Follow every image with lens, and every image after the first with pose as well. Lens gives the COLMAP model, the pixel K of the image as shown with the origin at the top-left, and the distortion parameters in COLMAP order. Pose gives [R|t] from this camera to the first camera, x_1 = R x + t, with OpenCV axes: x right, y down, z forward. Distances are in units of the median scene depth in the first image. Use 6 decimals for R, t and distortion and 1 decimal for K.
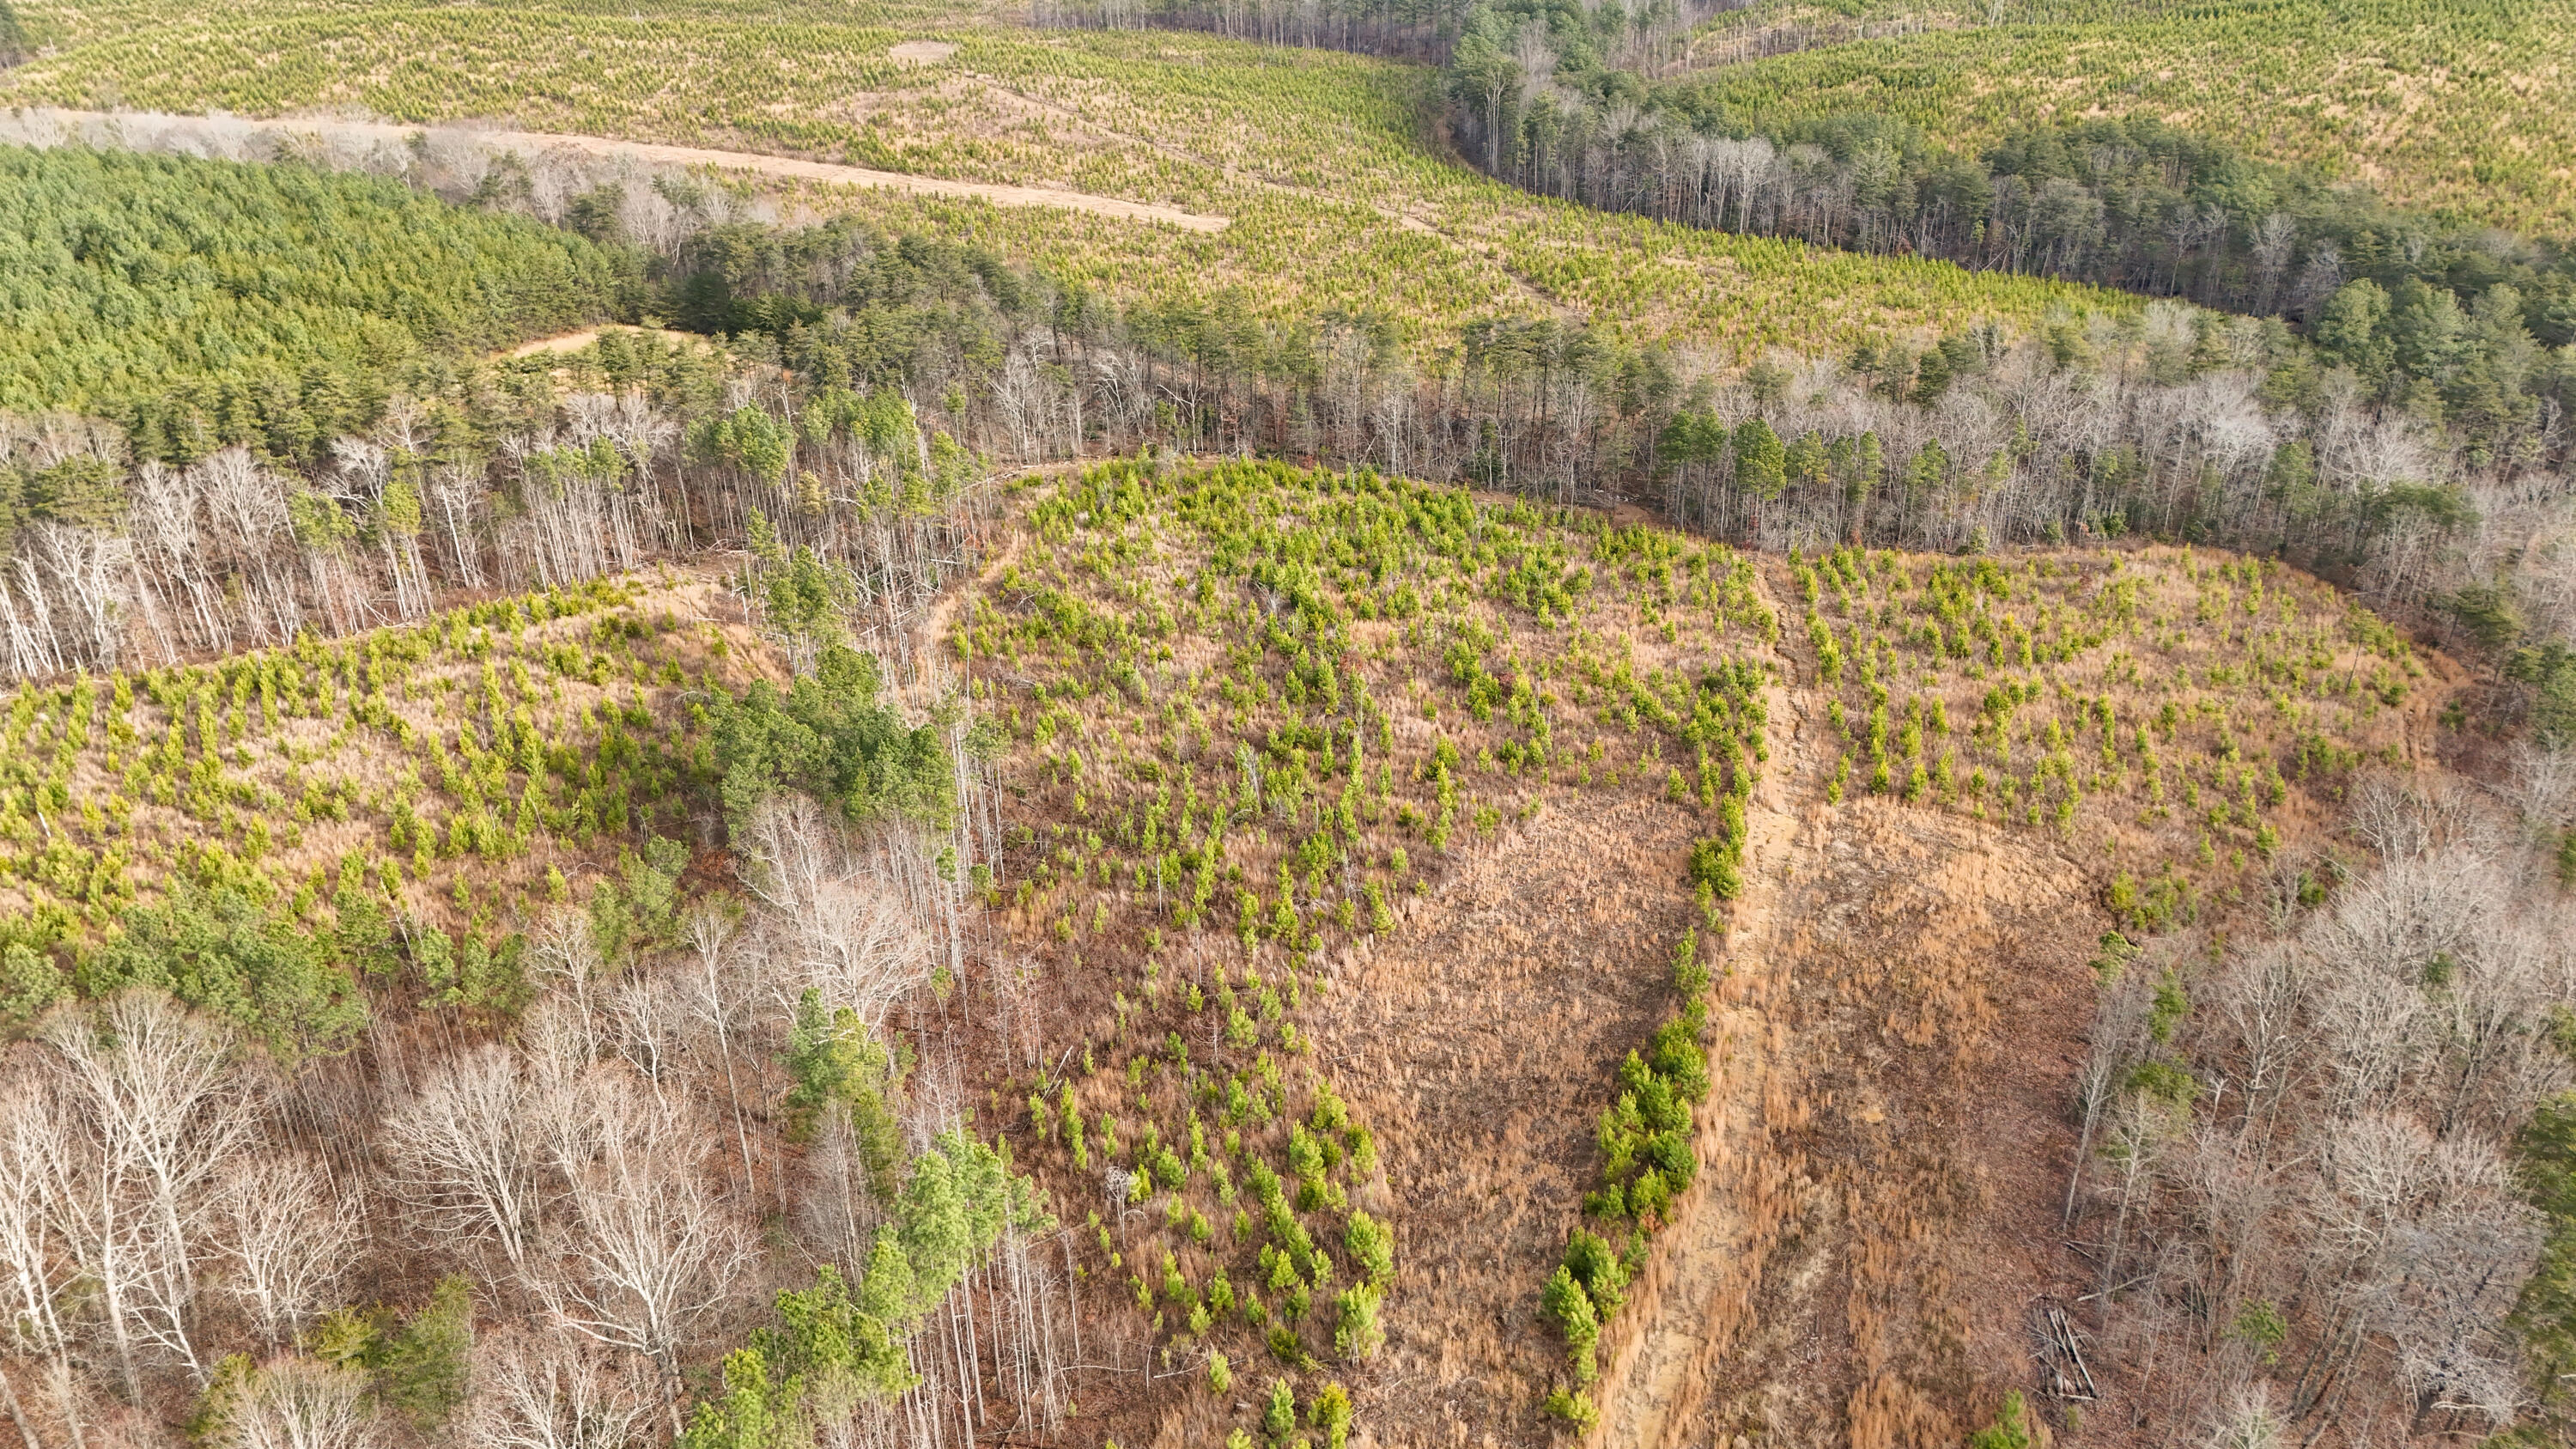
lens RADIAL K [[1880.4, 0, 1288.0], [0, 1880.4, 724.5], [0, 0, 1]] dist [0.082617, -0.082194]
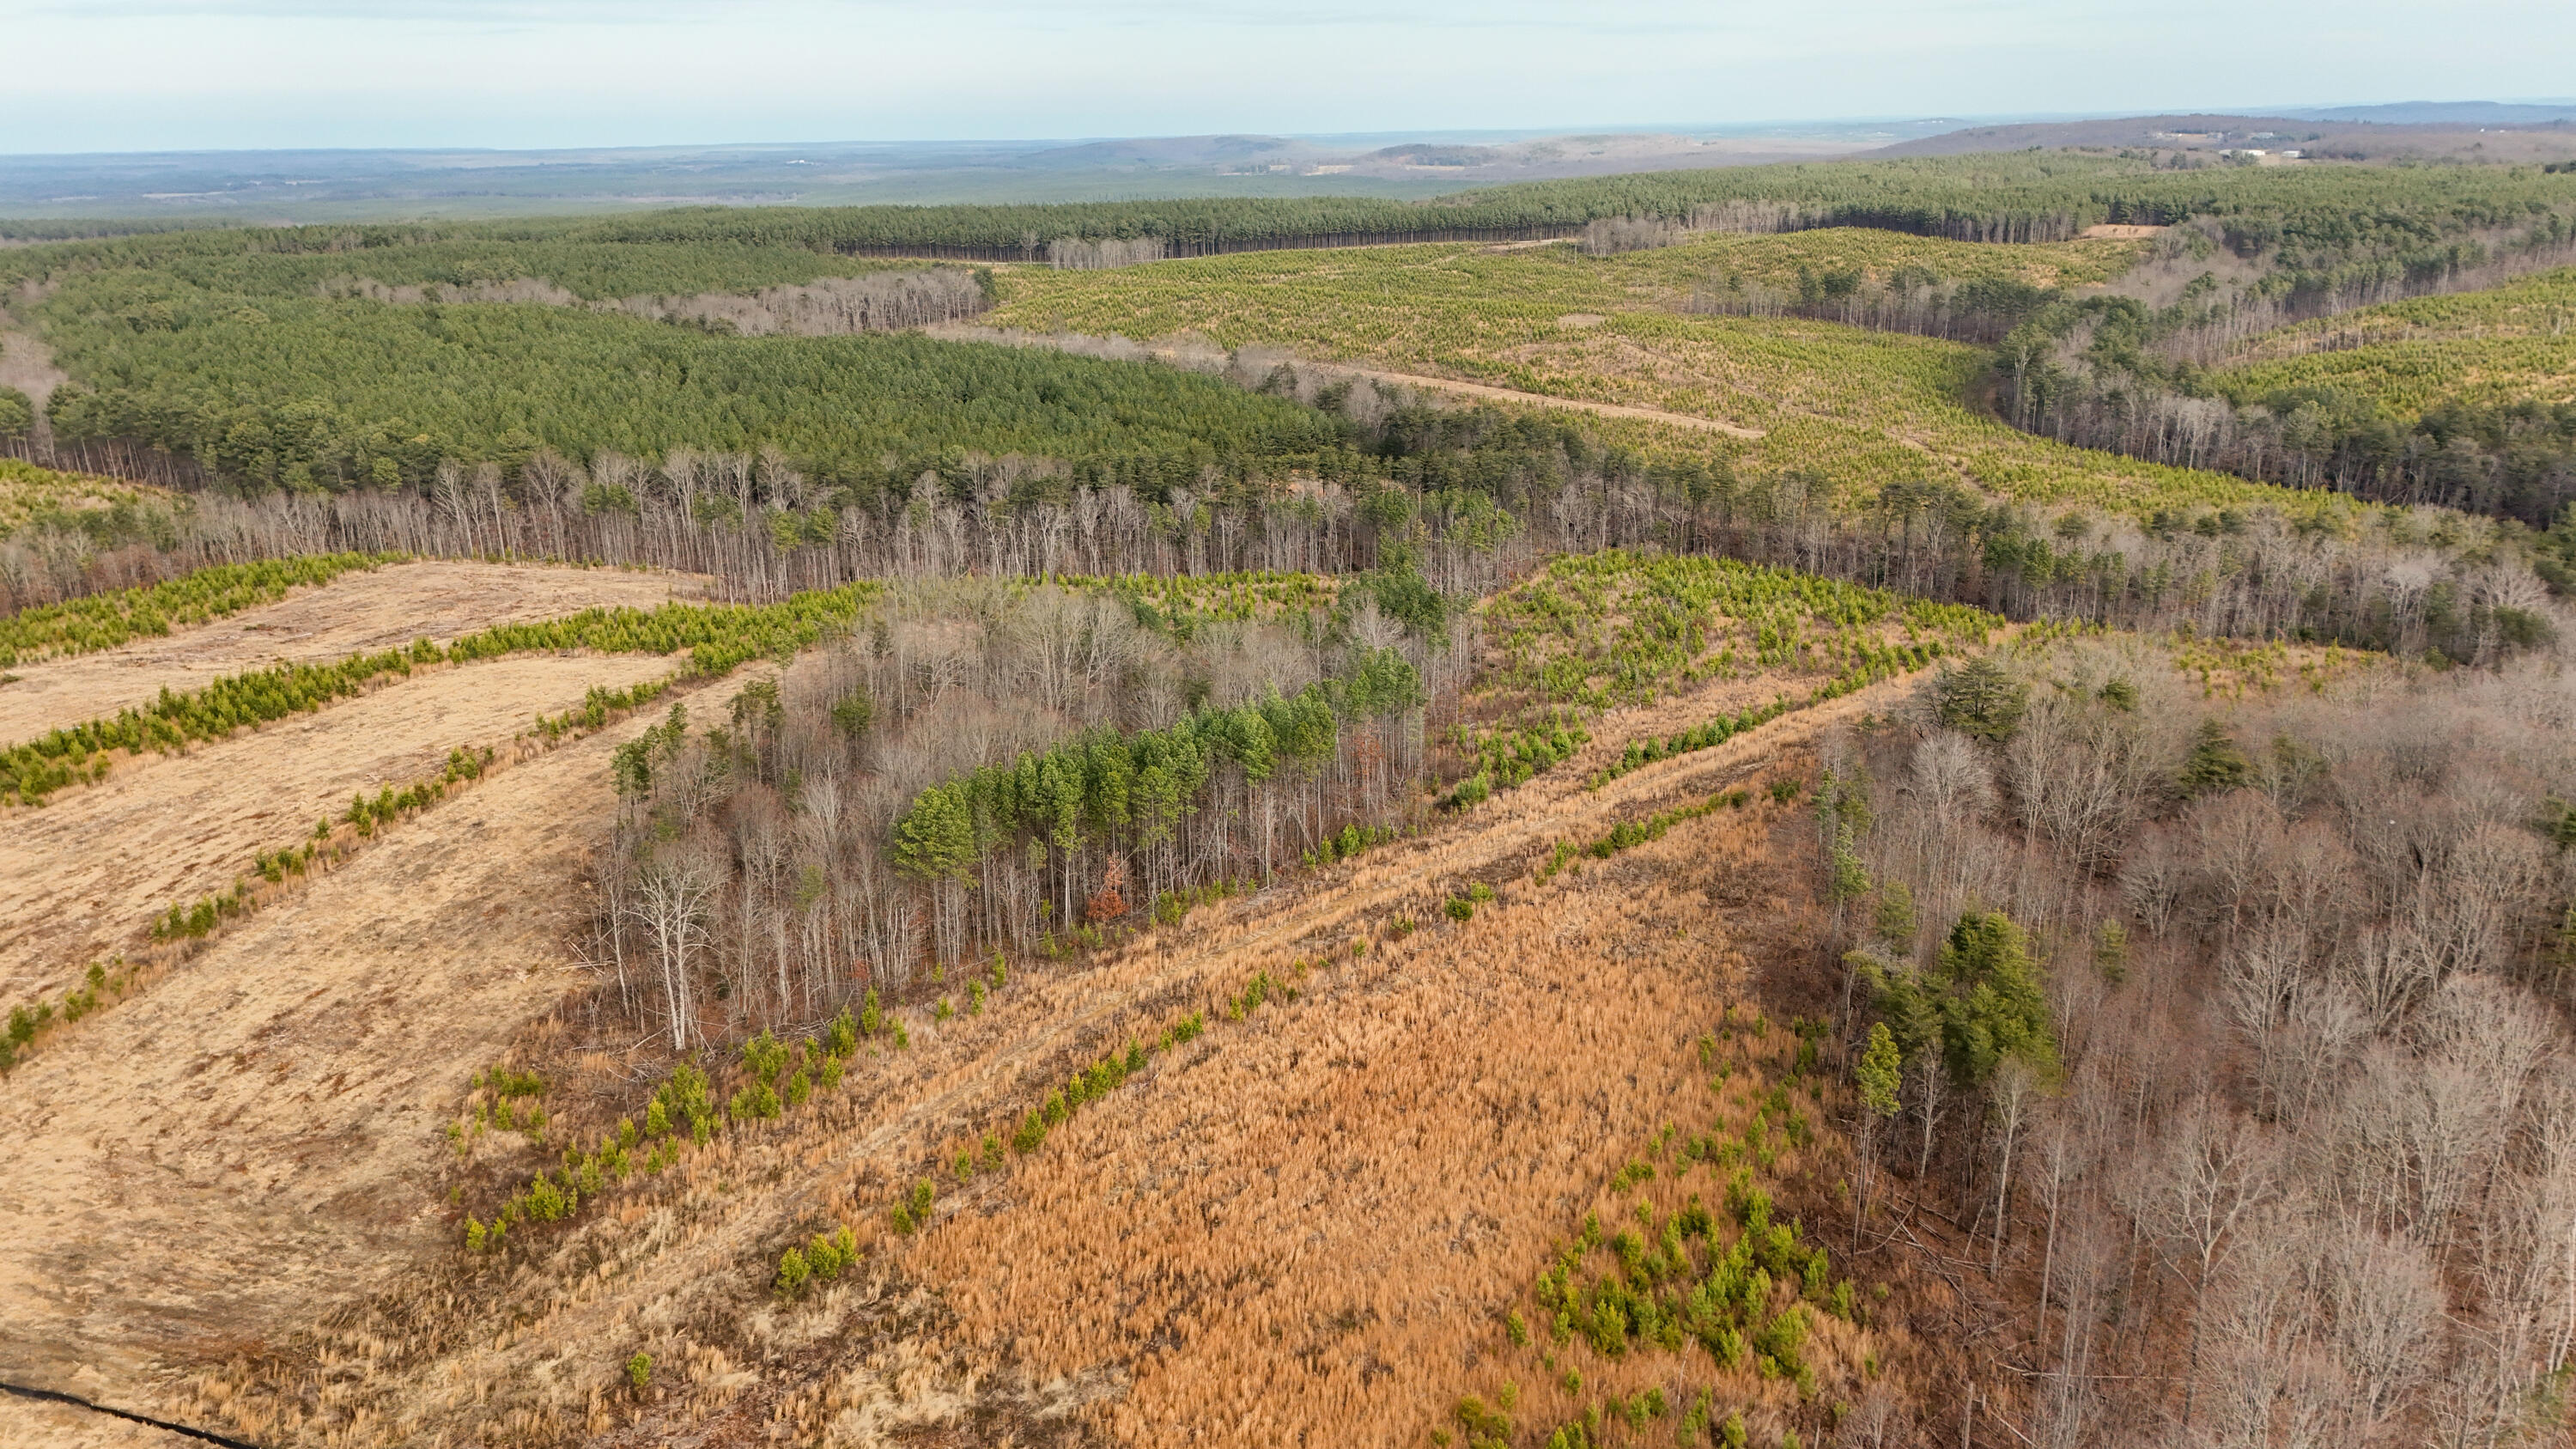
lens RADIAL K [[1880.4, 0, 1288.0], [0, 1880.4, 724.5], [0, 0, 1]] dist [0.082617, -0.082194]
pose [[0.931844, 0.113760, -0.344566, 0.146532], [-0.164805, 0.978679, -0.122583, 0.168894], [0.323274, 0.171014, 0.930724, -0.355771]]
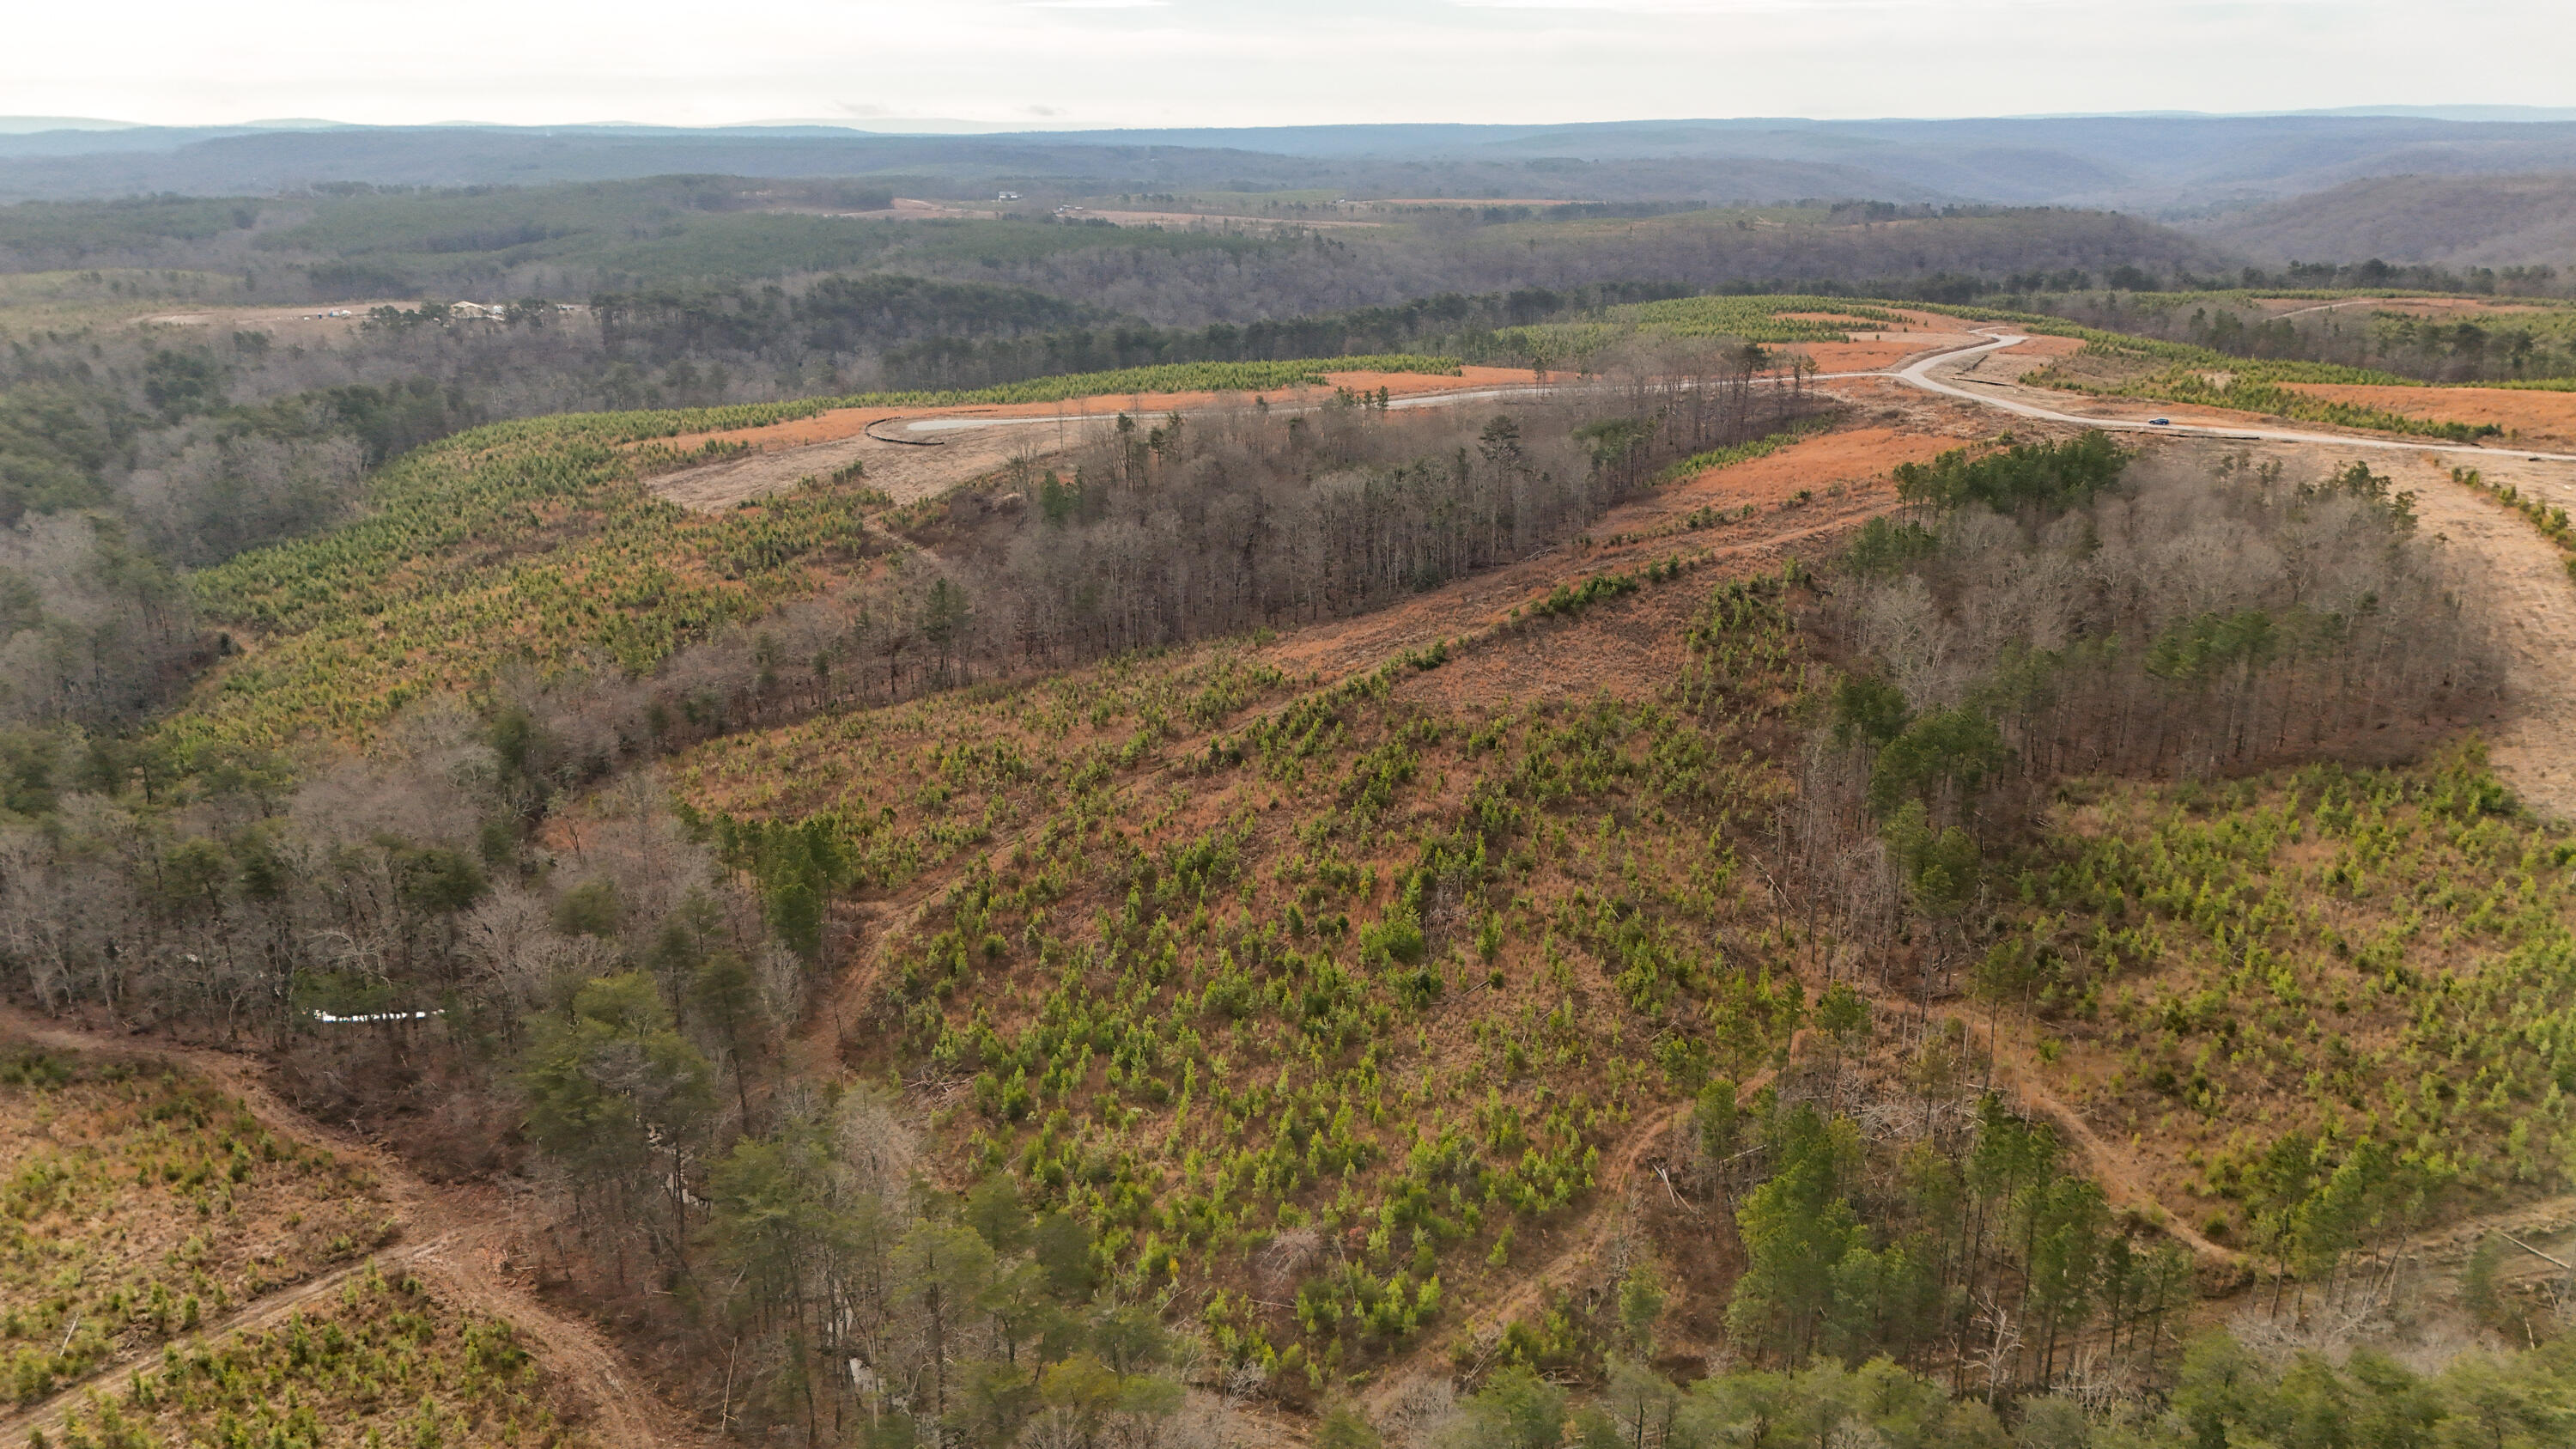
lens RADIAL K [[1880.4, 0, 1288.0], [0, 1880.4, 724.5], [0, 0, 1]] dist [0.082617, -0.082194]
pose [[-0.854167, -0.146986, 0.498792, -0.251619], [0.228916, 0.754981, 0.614493, -0.450052], [-0.466900, 0.639061, -0.611232, 0.952160]]
